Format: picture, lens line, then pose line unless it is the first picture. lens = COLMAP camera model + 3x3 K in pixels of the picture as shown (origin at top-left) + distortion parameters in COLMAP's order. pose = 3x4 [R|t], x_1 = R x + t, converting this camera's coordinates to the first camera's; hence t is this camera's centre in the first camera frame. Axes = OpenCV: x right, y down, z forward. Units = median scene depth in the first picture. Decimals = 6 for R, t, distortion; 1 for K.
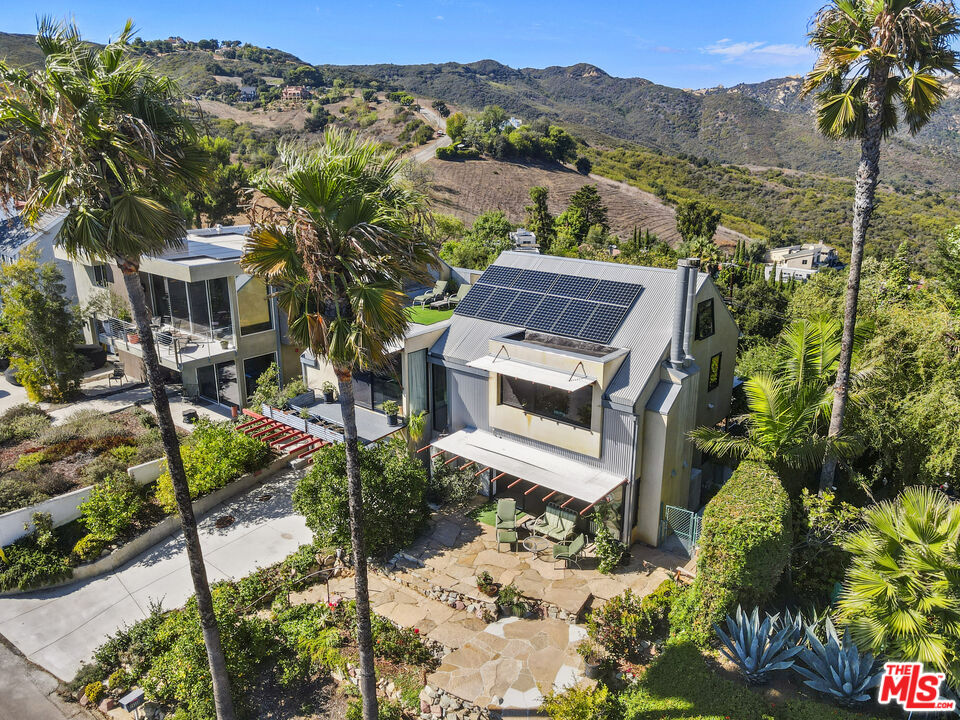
lens RADIAL K [[675.0, 0, 477.9], [0, 675.0, 359.7], [0, 0, 1]] dist [0.011120, 0.004560]
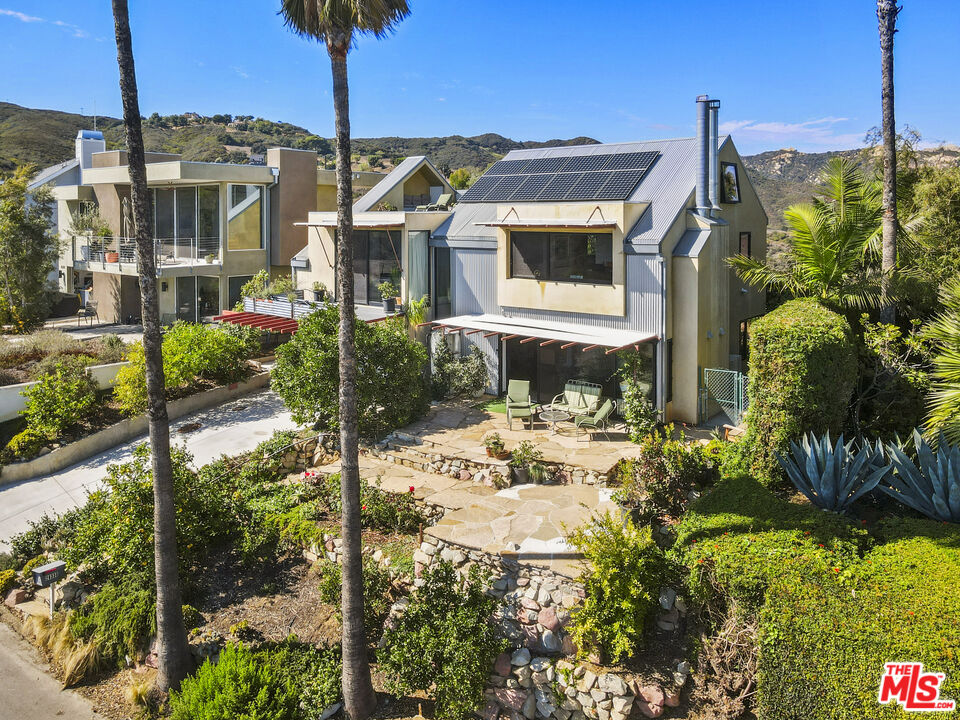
lens RADIAL K [[702.0, 0, 480.0], [0, 702.0, 360.0], [0, 0, 1]] dist [0.005003, 0.009225]
pose [[0.999998, -0.001708, 0.001104, -0.008359], [0.001935, 0.965895, -0.258927, 0.431703], [-0.000624, 0.258928, 0.965896, 0.131947]]
